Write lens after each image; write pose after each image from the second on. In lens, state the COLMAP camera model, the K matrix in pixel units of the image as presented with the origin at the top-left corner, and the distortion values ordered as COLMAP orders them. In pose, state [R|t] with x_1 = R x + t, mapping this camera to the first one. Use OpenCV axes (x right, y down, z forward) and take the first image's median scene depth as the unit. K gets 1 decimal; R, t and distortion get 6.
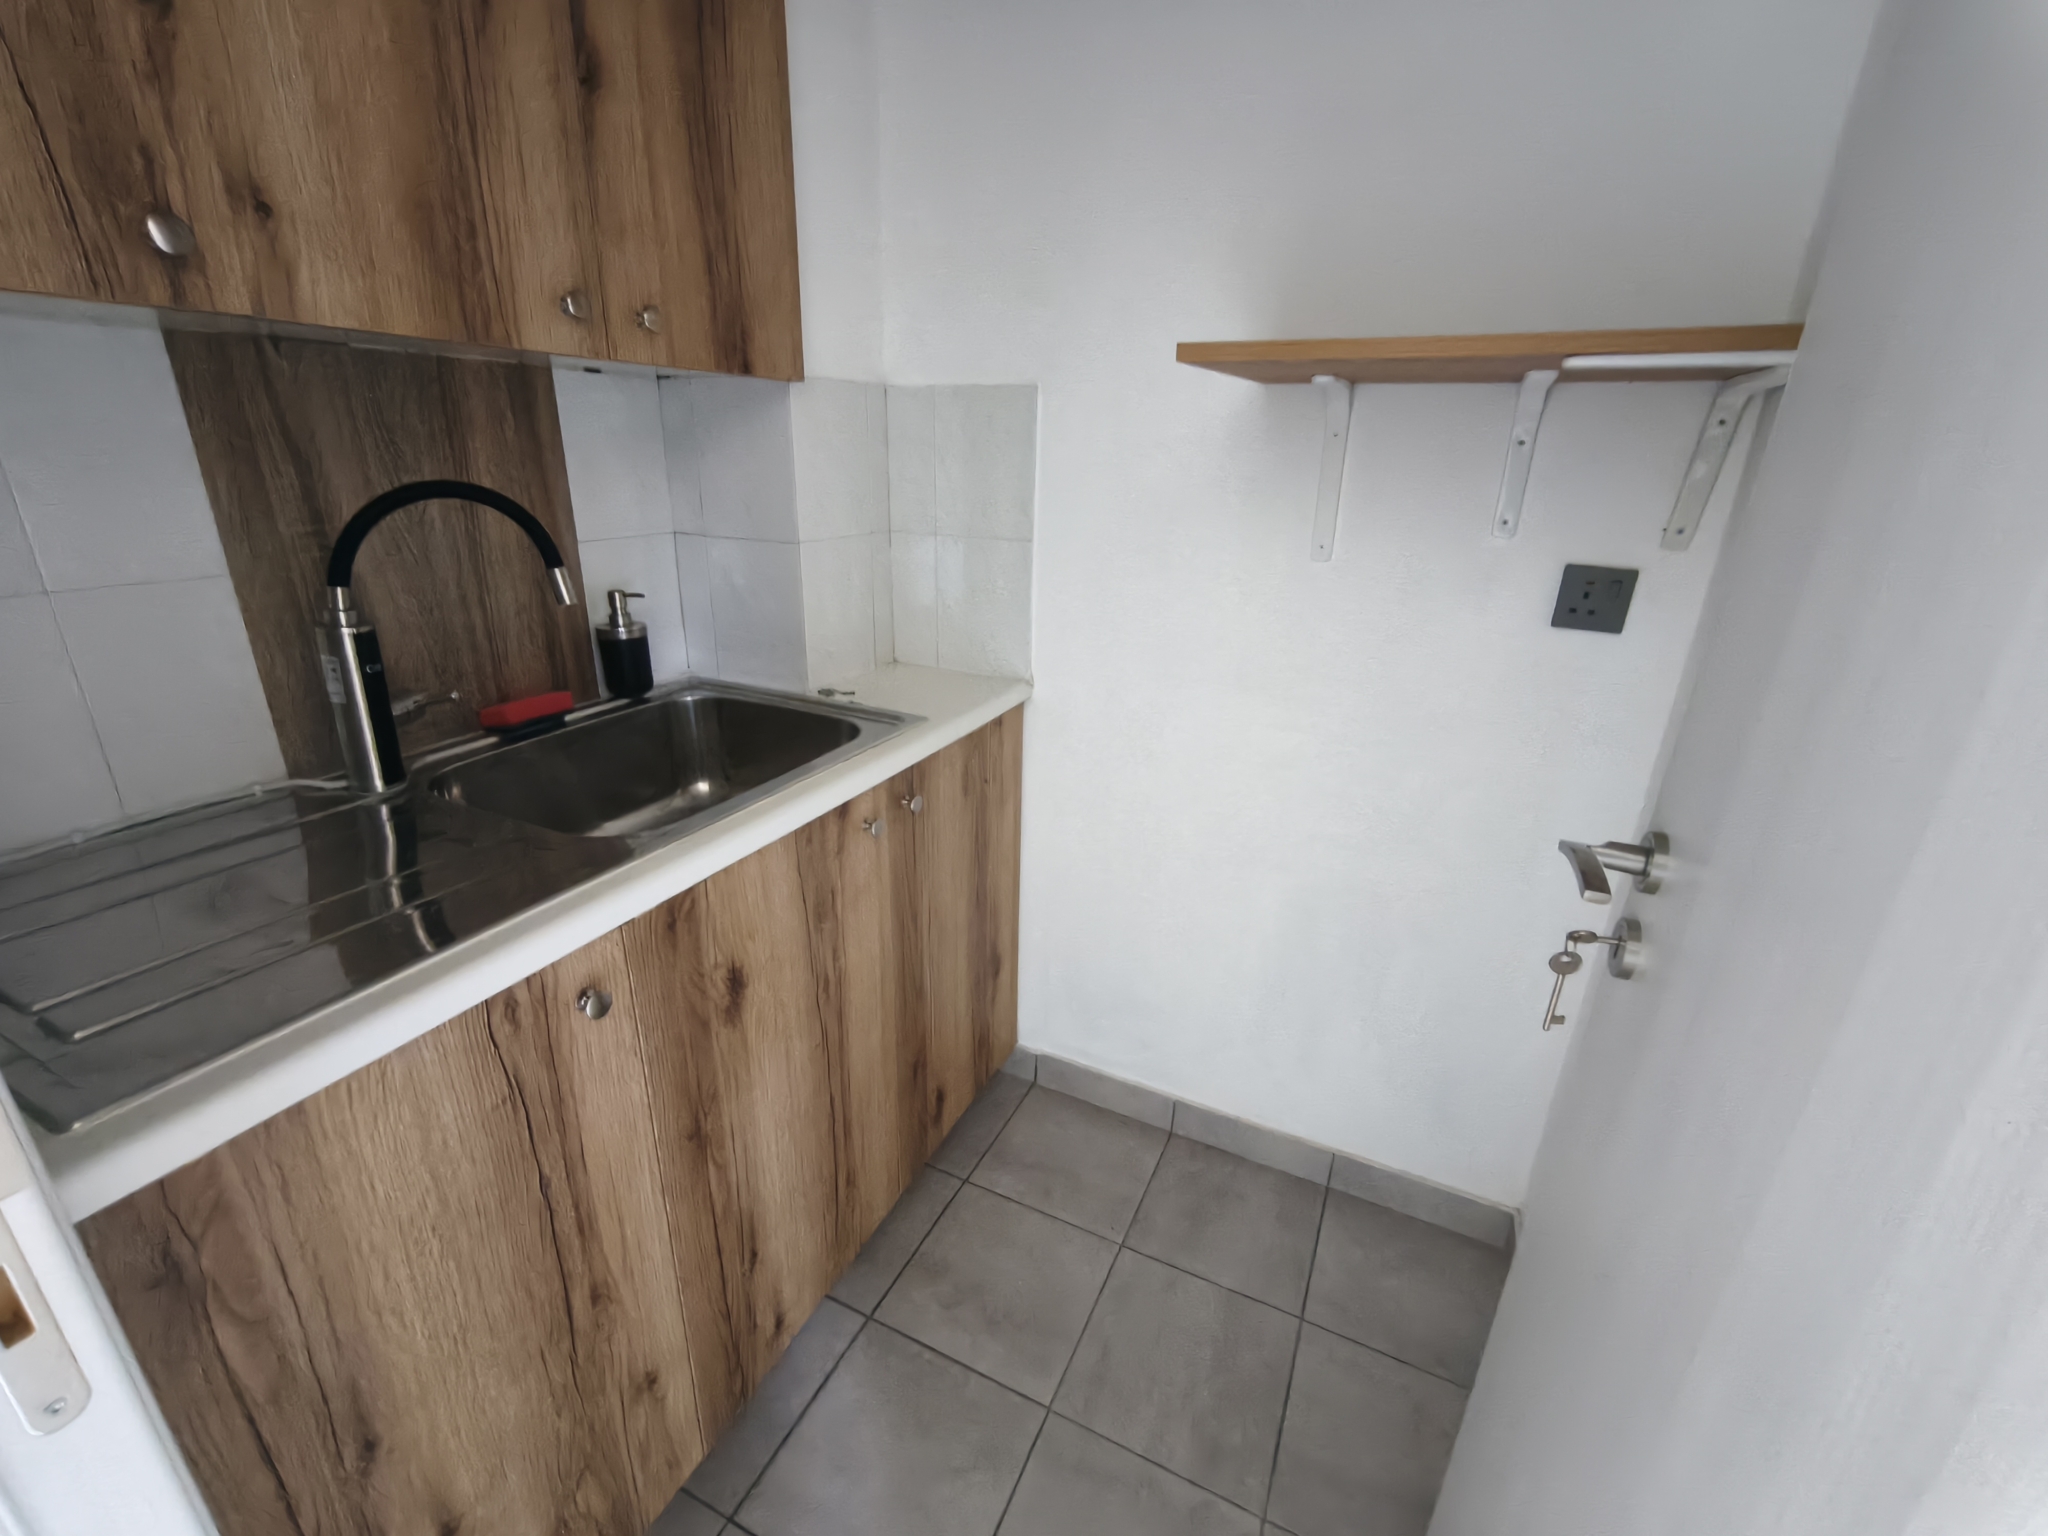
lens RADIAL K [[869.0, 0, 1024.0], [0, 869.0, 768.0], [0, 0, 1]] dist [-0.006931, -0.000083]
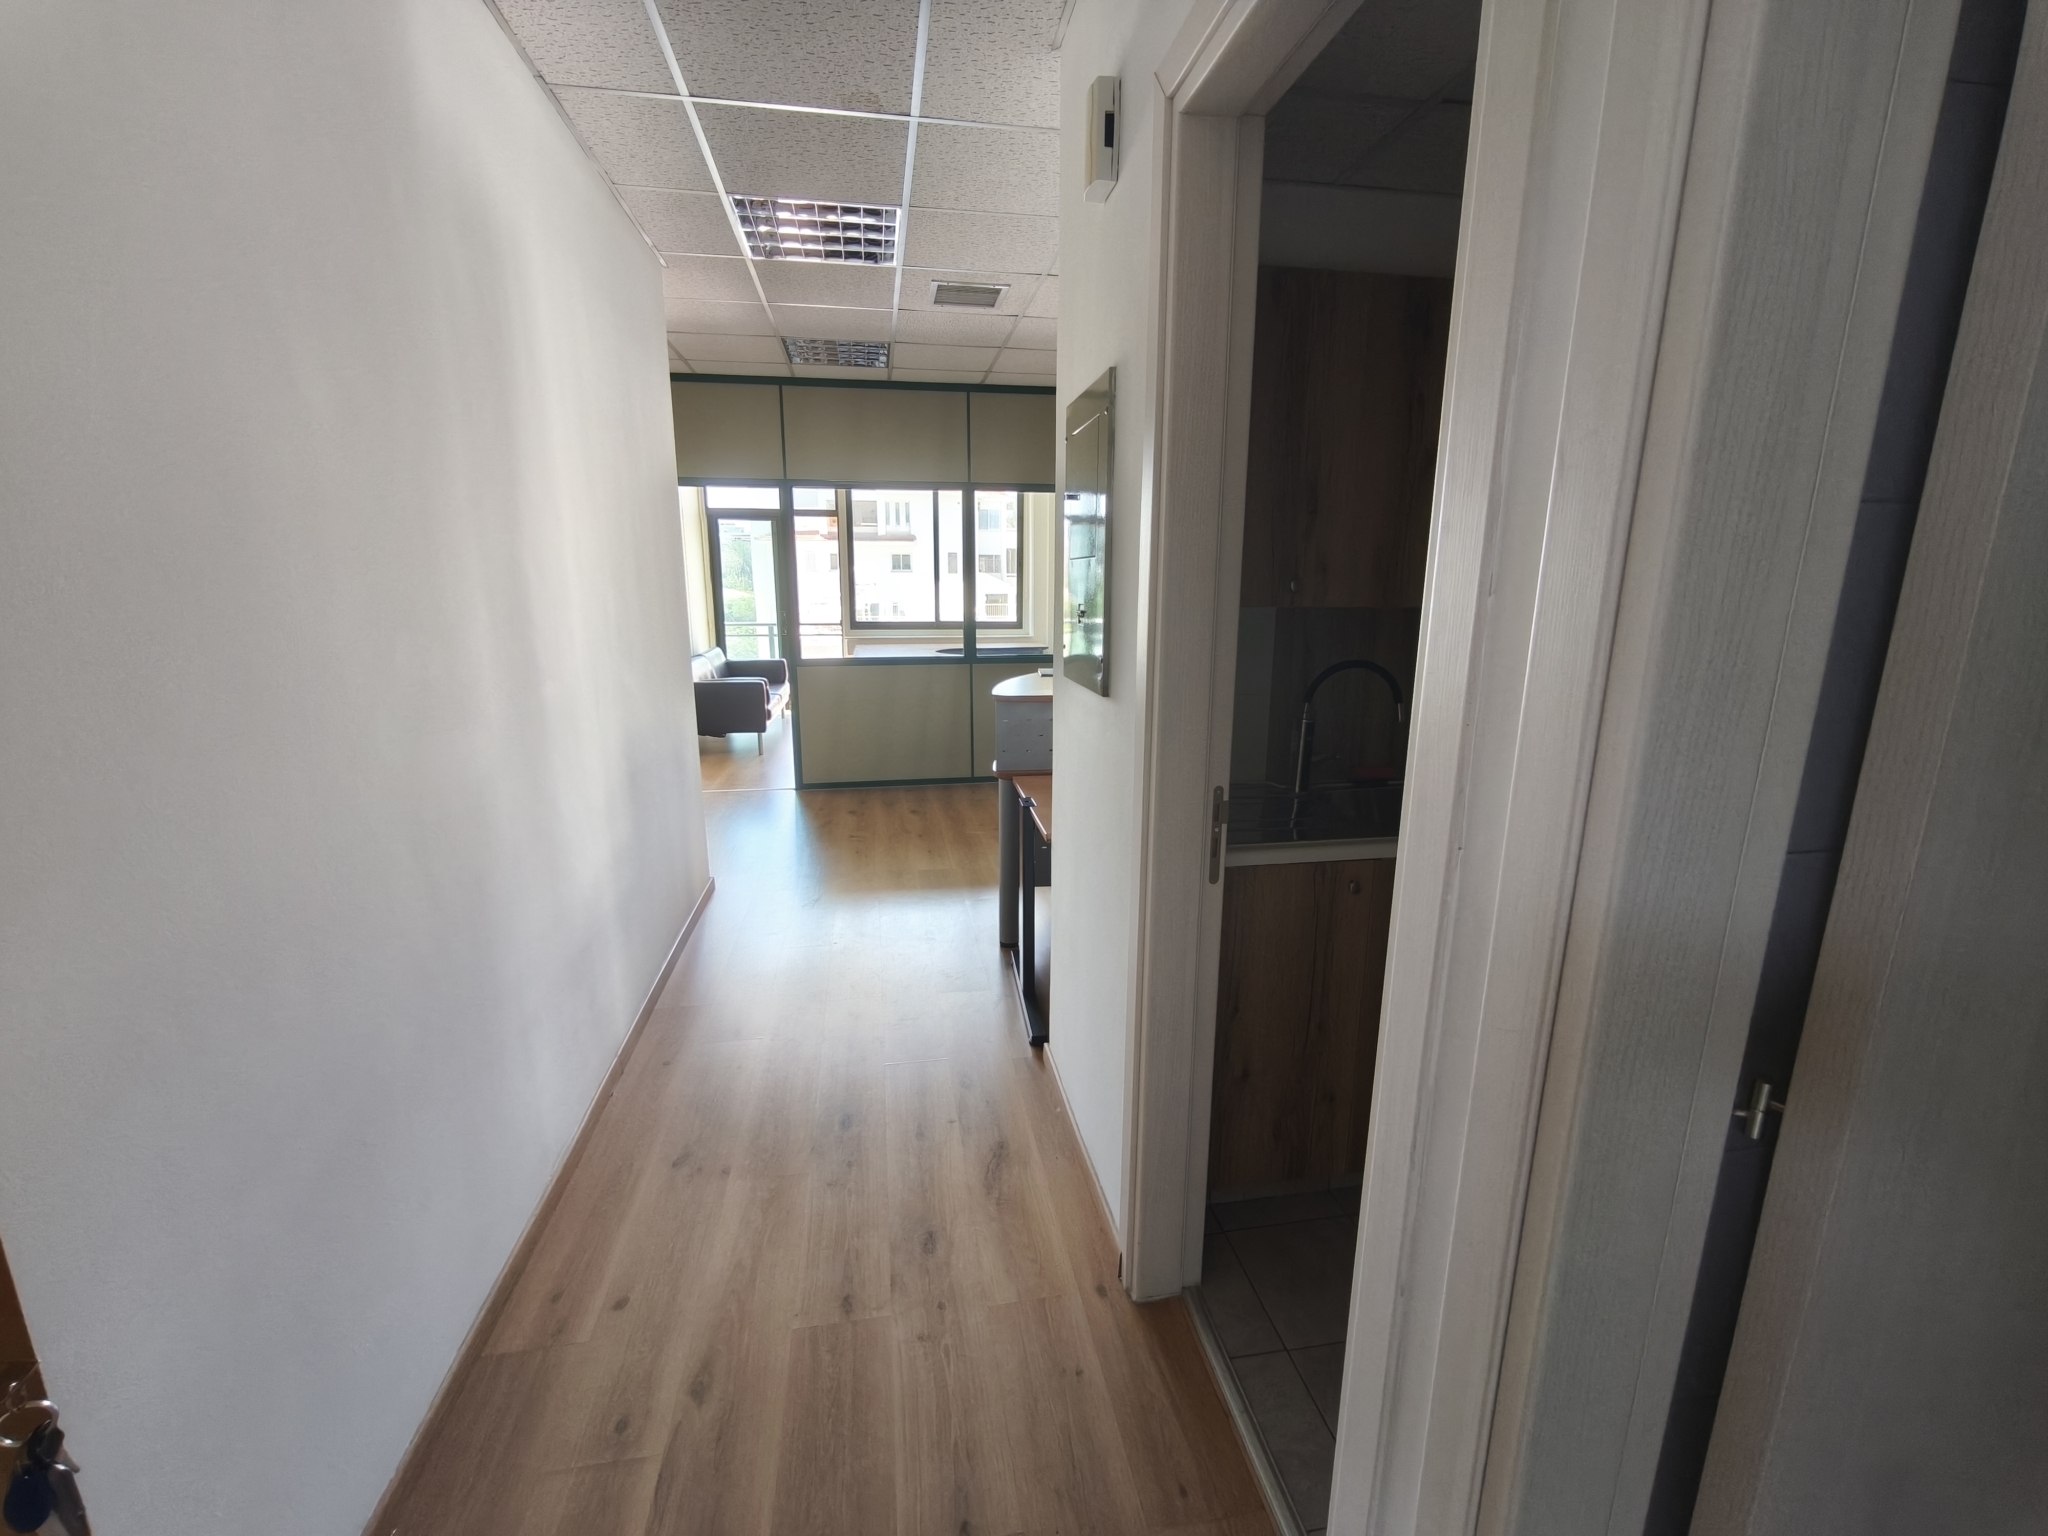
lens RADIAL K [[846.4, 0, 1024.0], [0, 846.4, 768.0], [0, 0, 1]] dist [0.000855, 0.000047]
pose [[0.572372, 0.158871, -0.804457, 0.648802], [-0.273089, 0.961979, -0.004323, 0.183943], [0.773184, 0.222162, 0.593995, -0.926135]]
